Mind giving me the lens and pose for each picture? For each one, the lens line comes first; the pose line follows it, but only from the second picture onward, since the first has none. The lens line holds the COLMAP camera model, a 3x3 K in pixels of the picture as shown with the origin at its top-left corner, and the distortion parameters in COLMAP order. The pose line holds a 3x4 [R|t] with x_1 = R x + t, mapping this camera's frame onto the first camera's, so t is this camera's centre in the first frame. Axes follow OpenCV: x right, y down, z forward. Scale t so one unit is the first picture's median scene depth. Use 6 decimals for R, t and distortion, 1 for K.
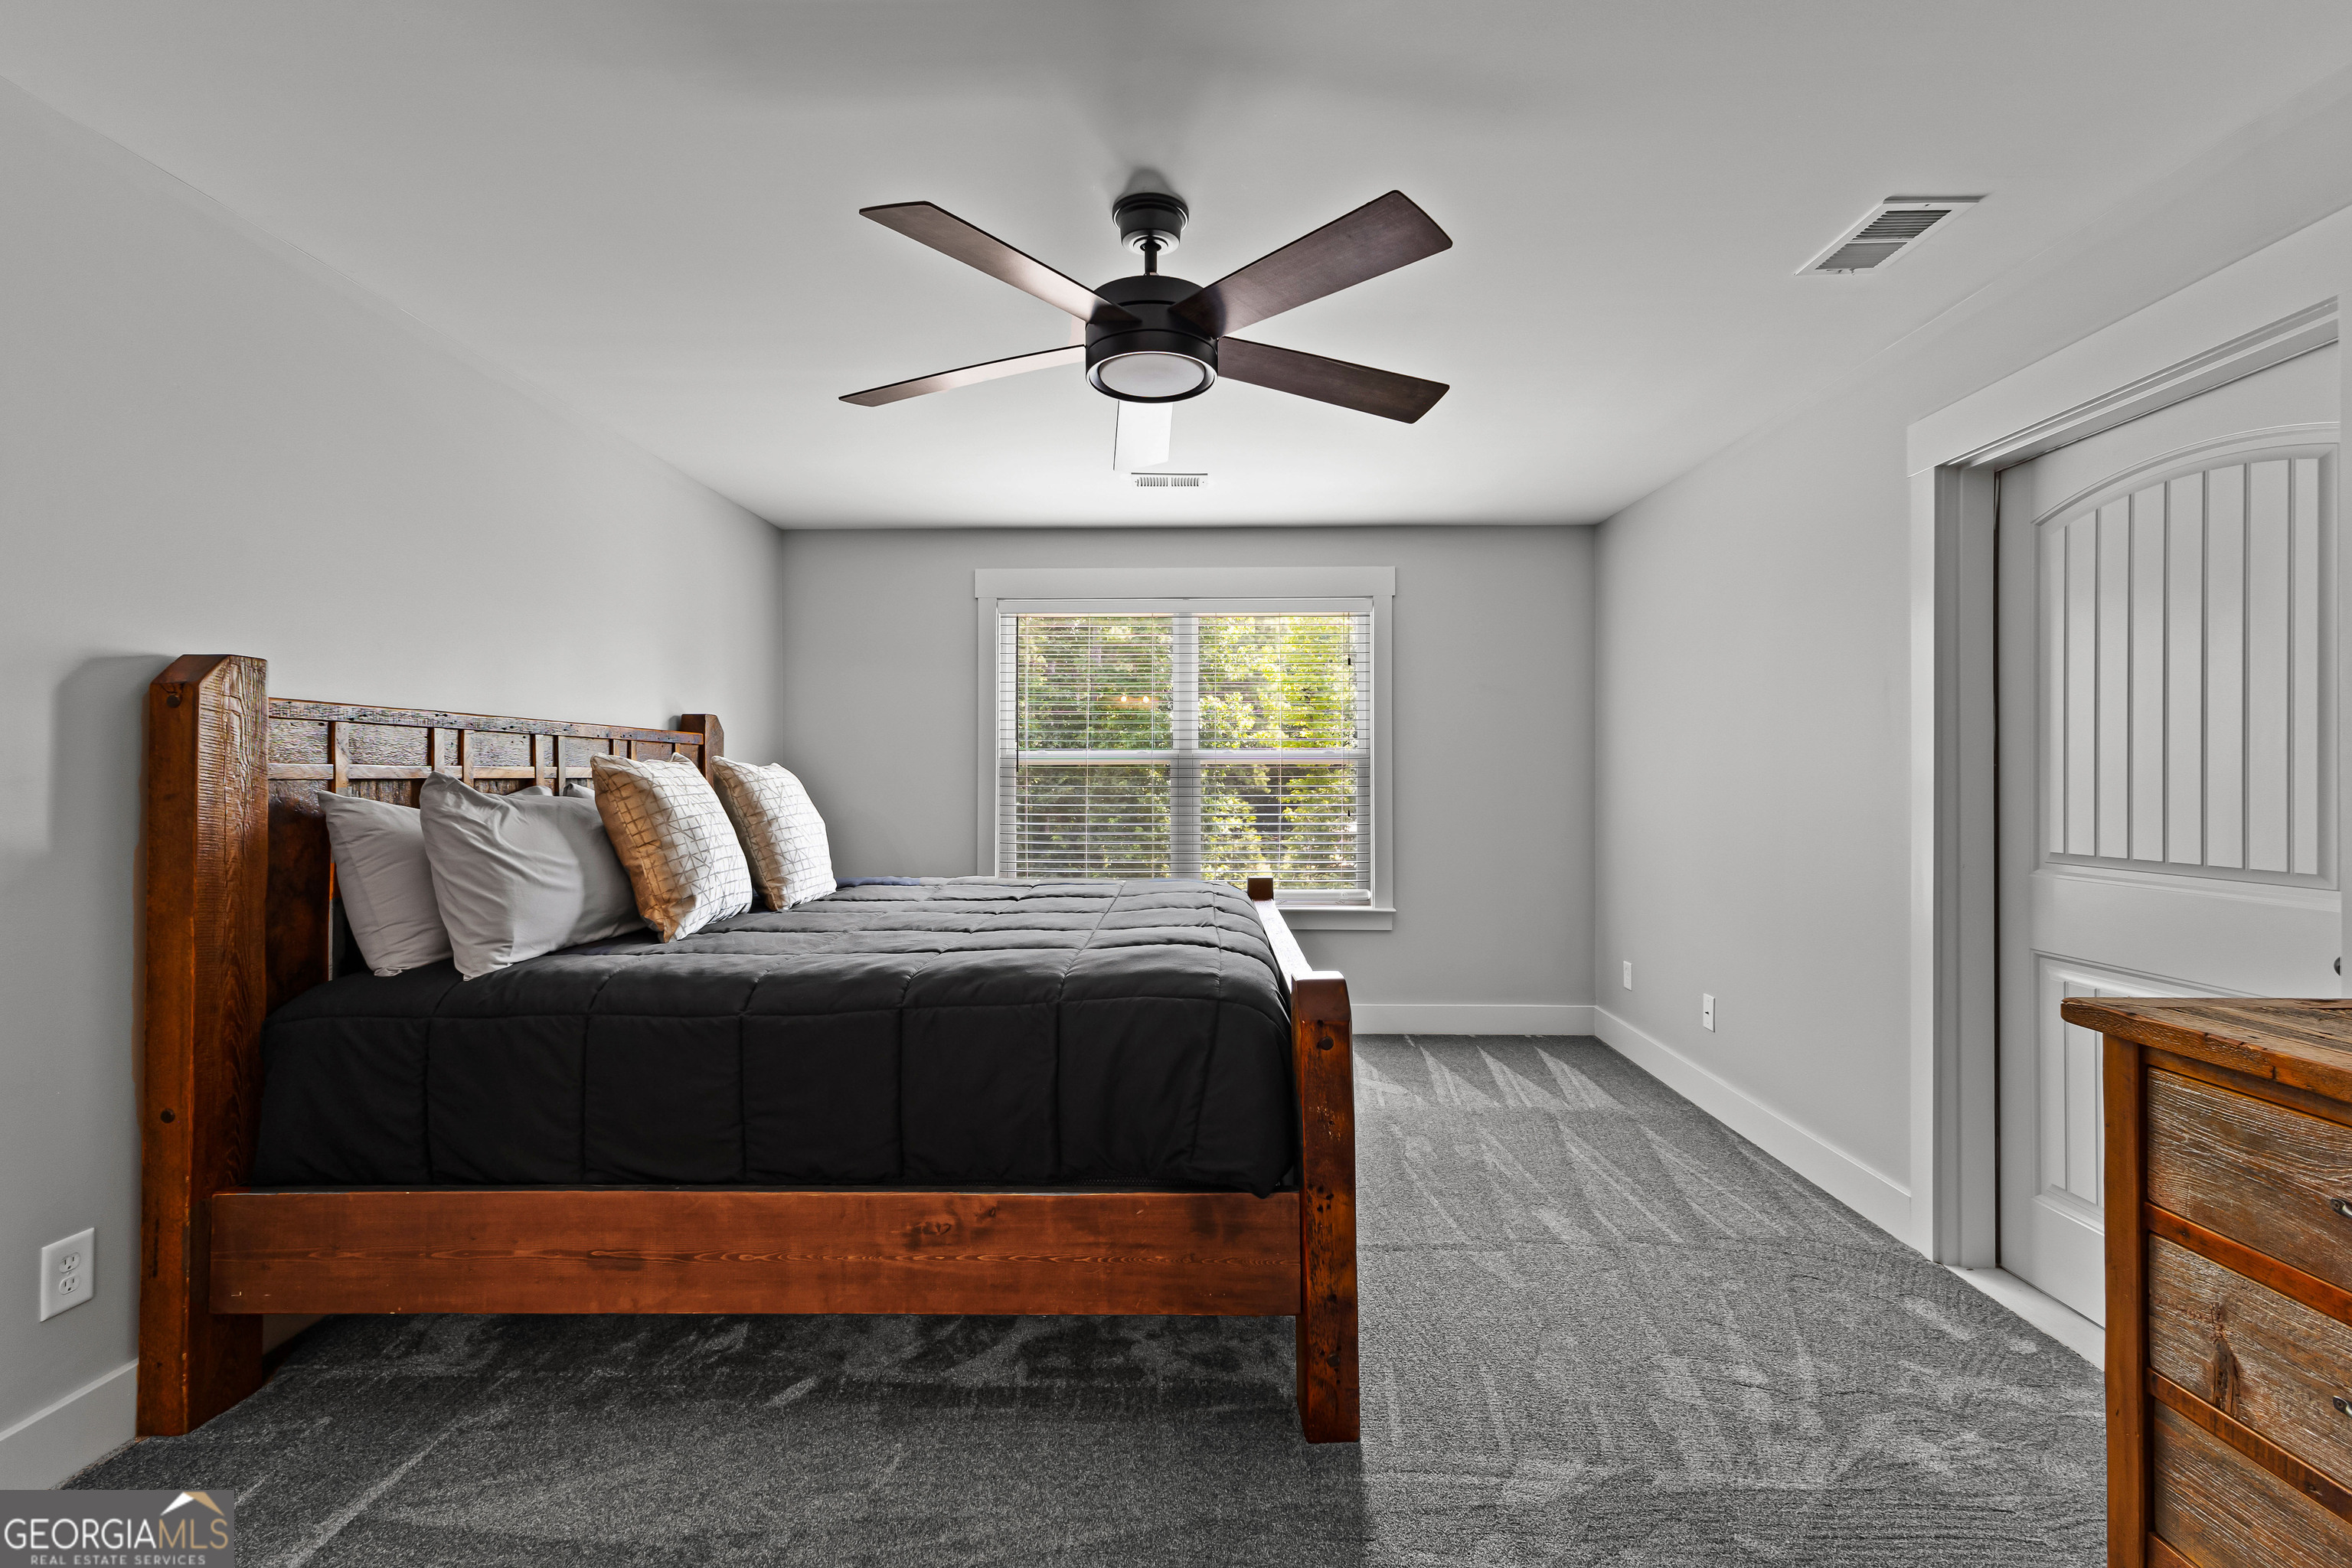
lens RADIAL K [[1024.0, 0, 1173.8], [0, 1024.0, 781.6], [0, 0, 1]] dist [0.018237, -0.004894]
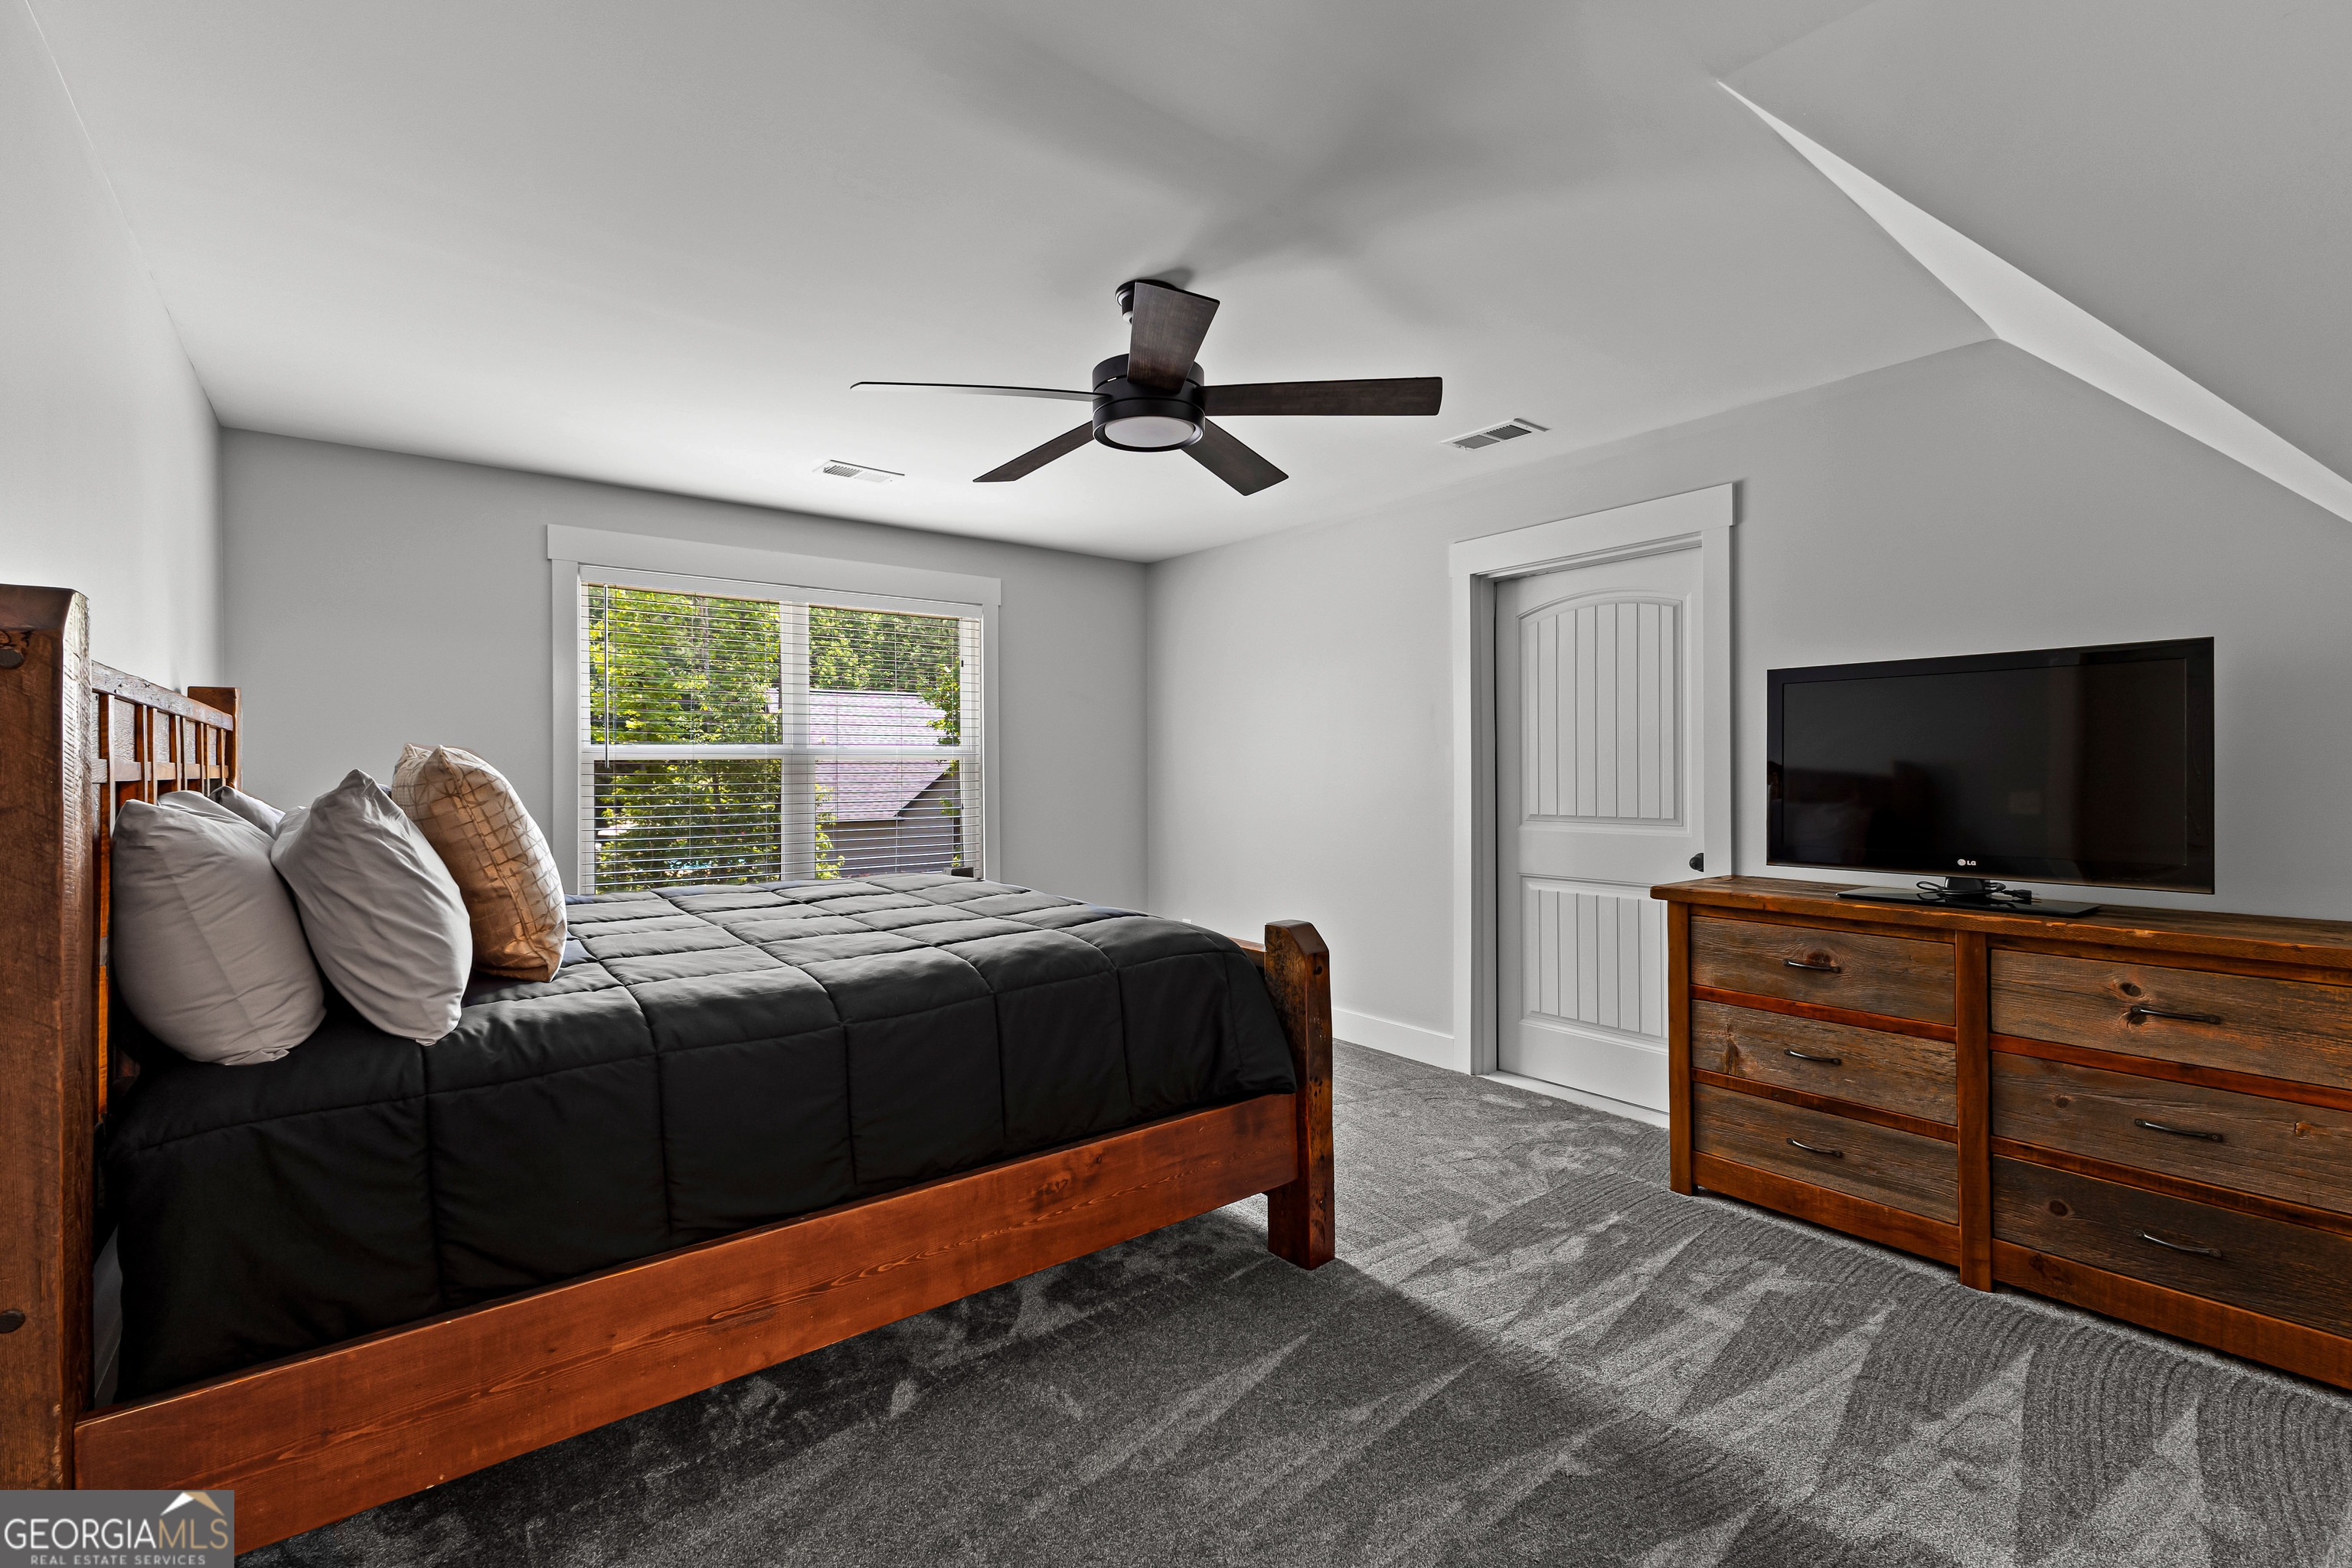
lens RADIAL K [[1024.0, 0, 1197.3], [0, 1024.0, 777.2], [0, 0, 1]] dist [0.018237, -0.004894]
pose [[0.775146, -0.008543, 0.631724, -0.760388], [0.008509, 0.999959, 0.003082, -0.001855], [-0.631724, 0.002986, 0.775187, 0.055925]]
